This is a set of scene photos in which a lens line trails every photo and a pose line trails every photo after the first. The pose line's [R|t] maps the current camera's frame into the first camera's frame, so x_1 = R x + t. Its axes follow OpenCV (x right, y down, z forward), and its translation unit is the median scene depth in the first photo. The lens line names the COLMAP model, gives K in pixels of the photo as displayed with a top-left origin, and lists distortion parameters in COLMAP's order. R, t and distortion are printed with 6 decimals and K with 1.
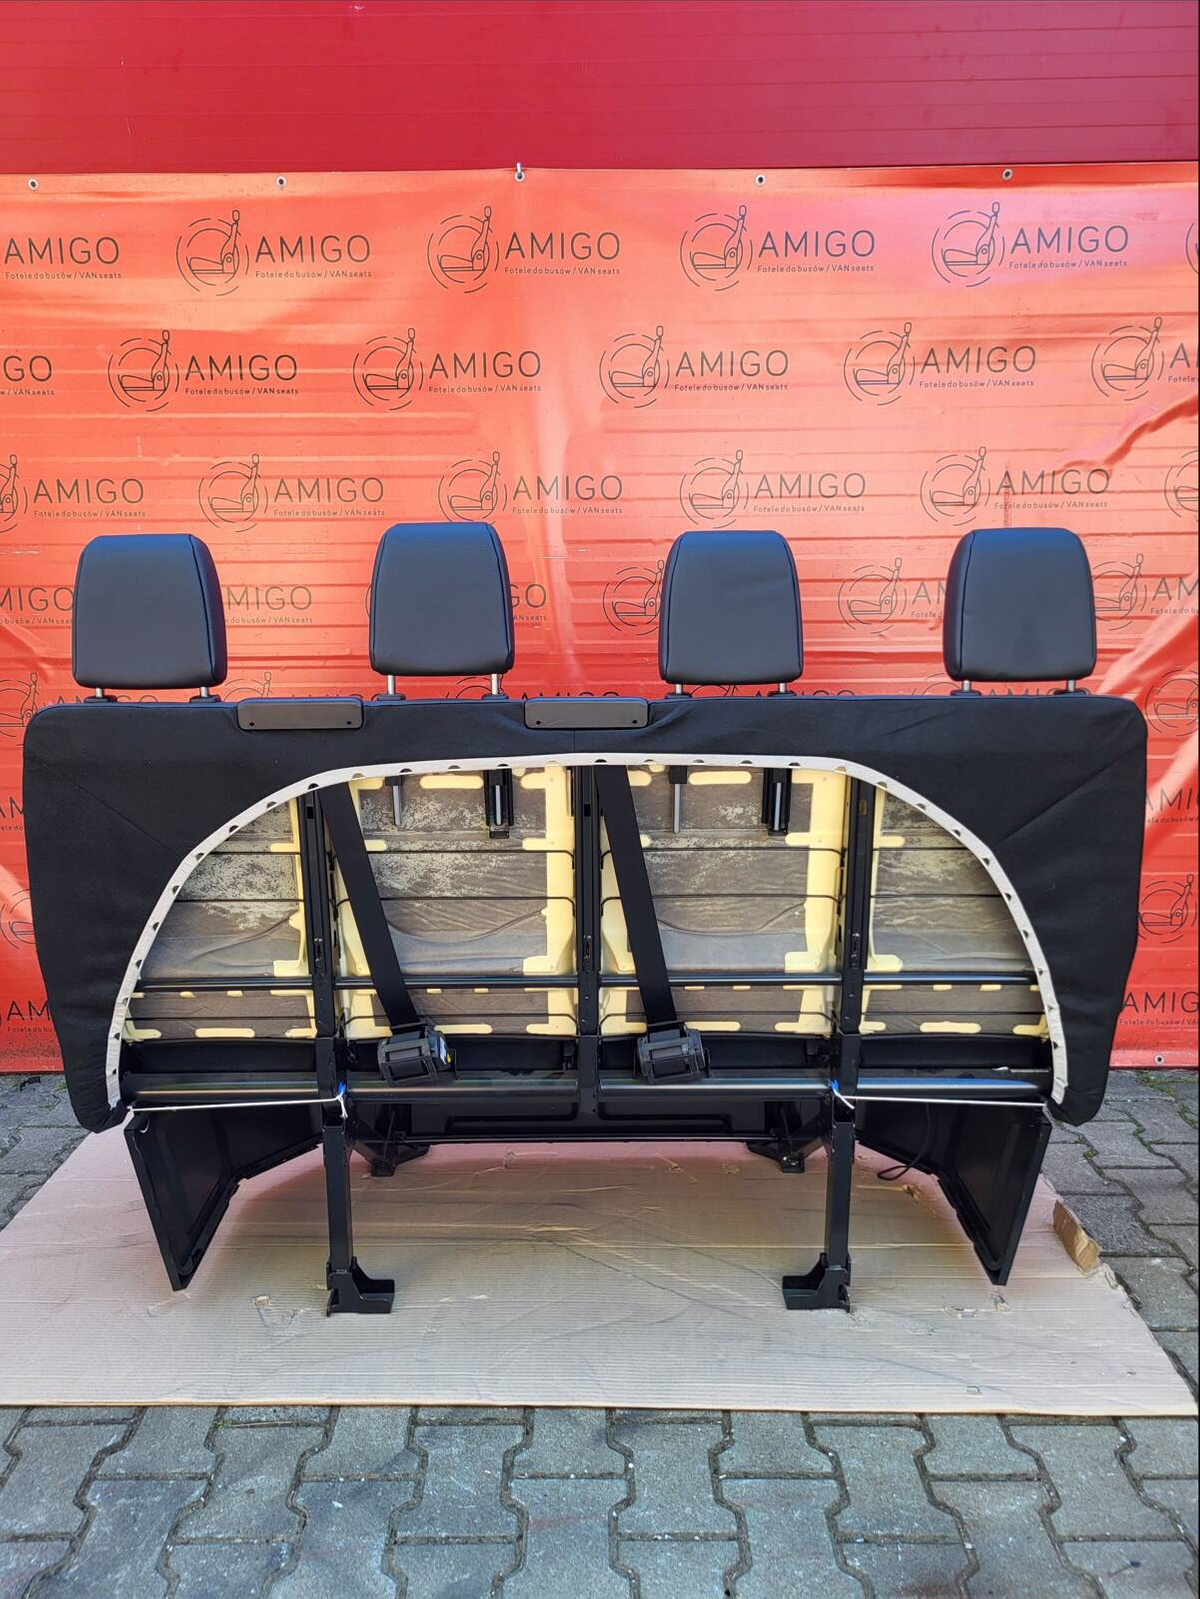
lens RADIAL K [[1204.3, 0, 585.2], [0, 1204.3, 791.8], [0, 0, 1]] dist [0.031125, -0.034947]
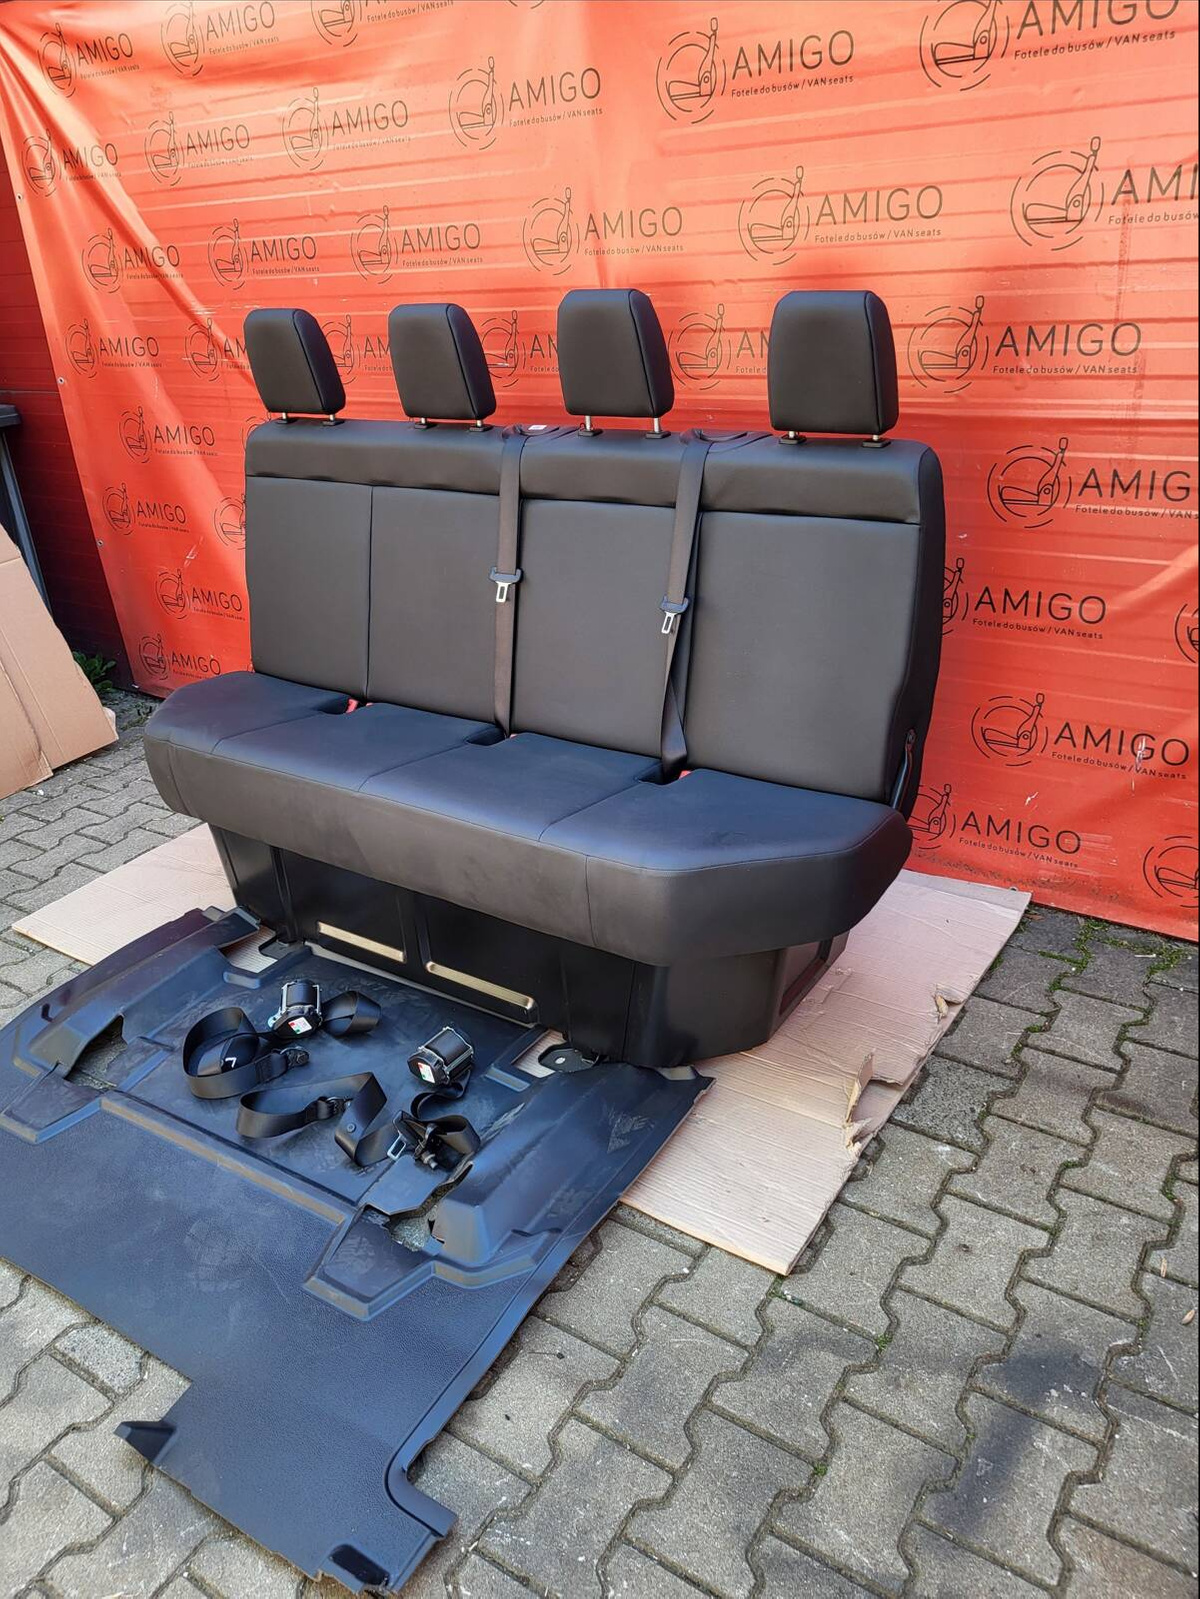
lens RADIAL K [[1204.3, 0, 597.1], [0, 1204.3, 791.4], [0, 0, 1]] dist [0.031125, -0.034947]
pose [[0.826447, 0.195796, -0.527873, 0.554270], [-0.046352, 0.958062, 0.282789, -0.096012], [0.561103, -0.209242, 0.800863, 0.142423]]
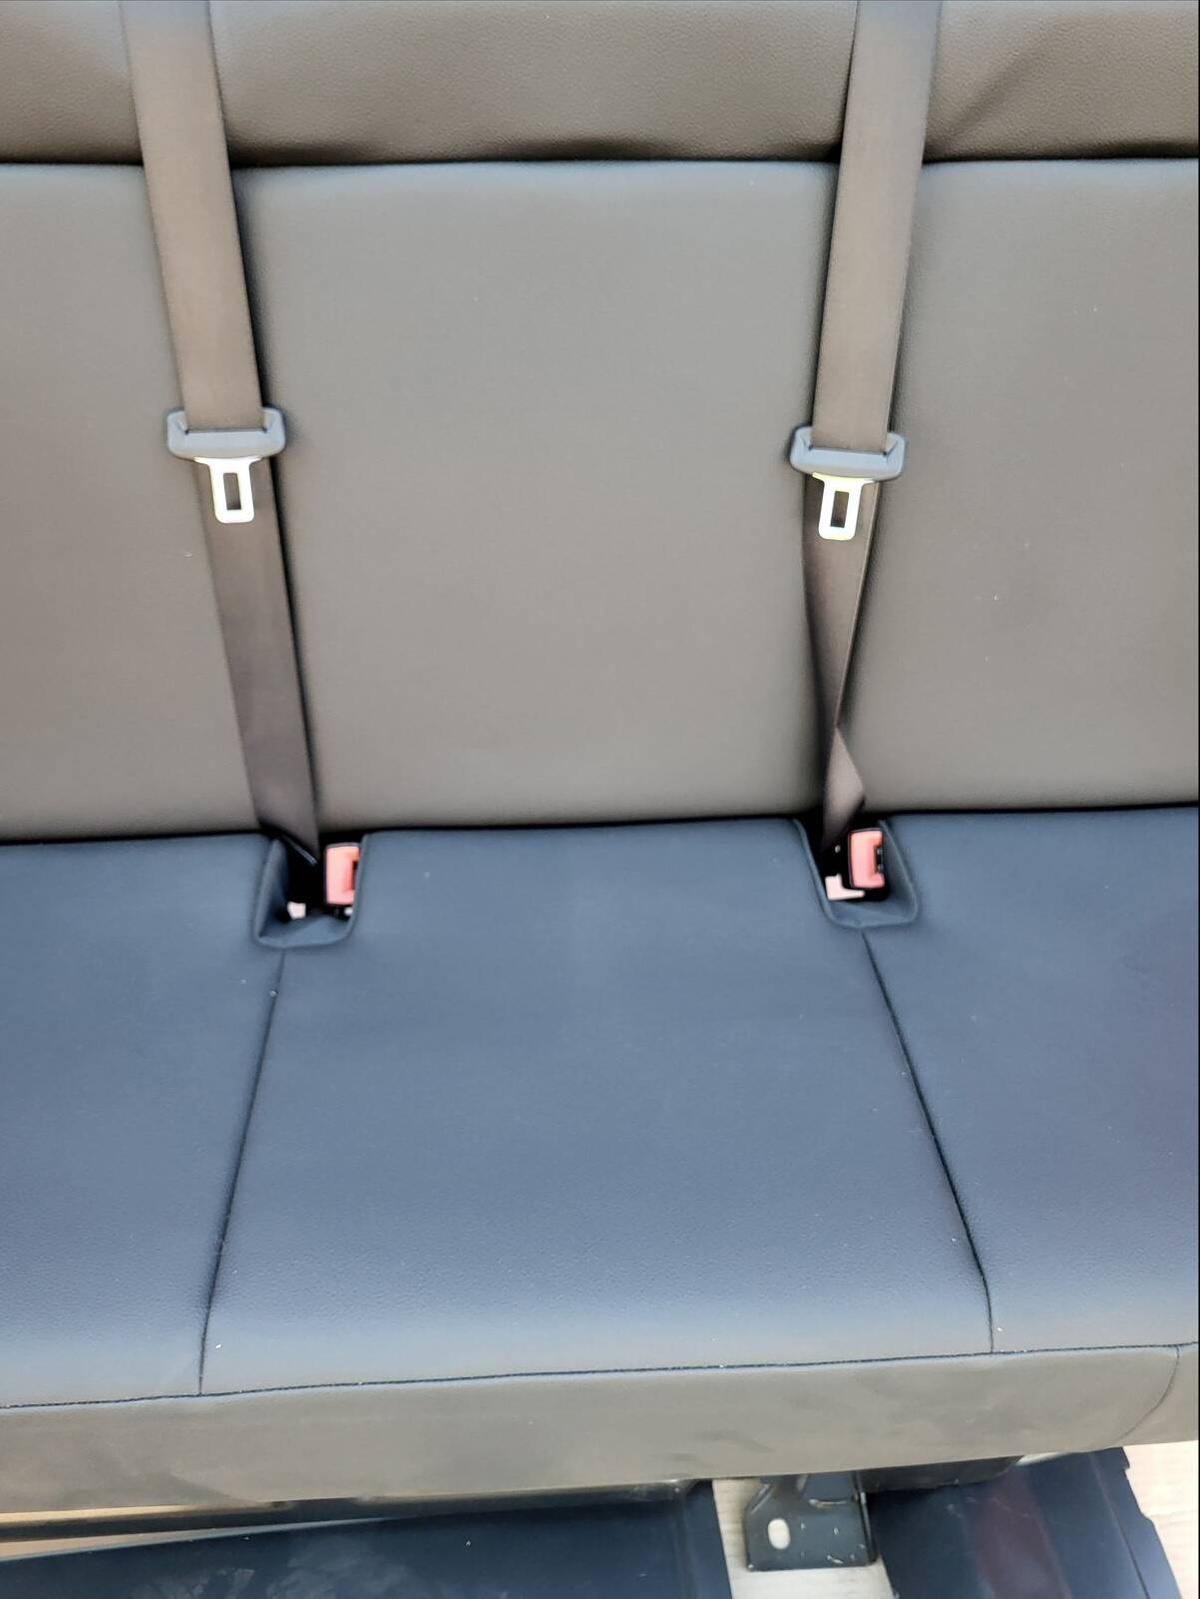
lens RADIAL K [[1204.3, 0, 607.2], [0, 1204.3, 757.8], [0, 0, 1]] dist [0.031125, -0.034947]
pose [[0.995783, -0.024048, 0.088530, 0.049386], [-0.029435, 0.830254, 0.556607, -0.090765], [-0.086887, -0.556866, 0.826045, 0.576905]]
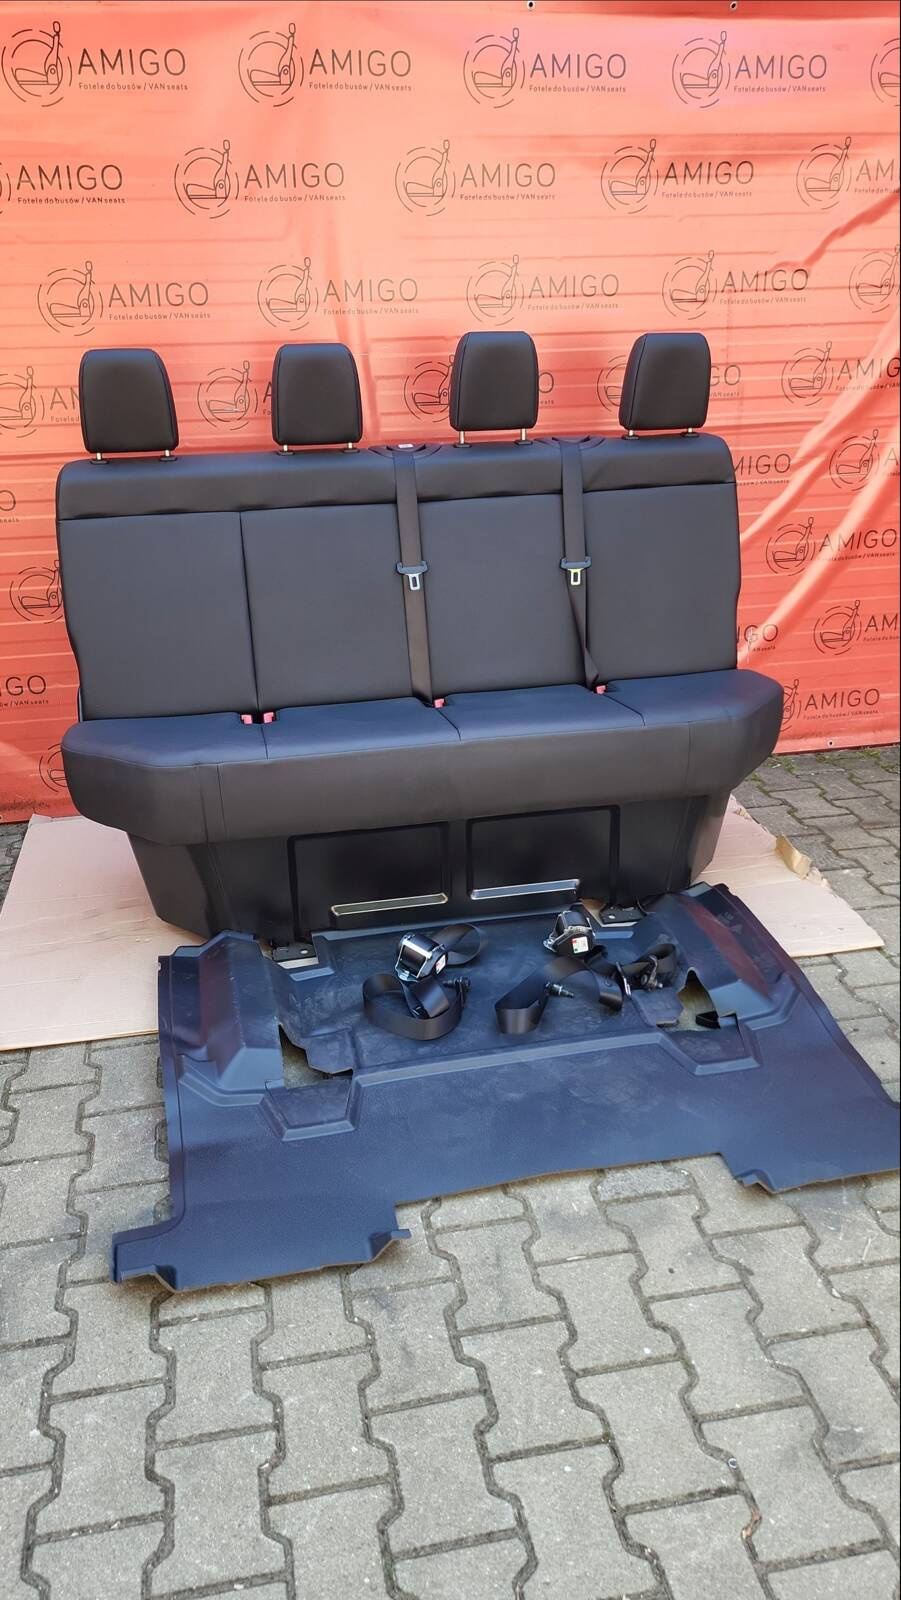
lens RADIAL K [[1184.4, 0, 442.1], [0, 1184.4, 798.9], [0, 0, 1]] dist [0.039743, -0.051257]
pose [[0.982015, -0.084476, 0.168850, -0.184179], [0.049900, 0.978646, 0.199403, -0.000081], [-0.182090, -0.187391, 0.965261, -0.204814]]
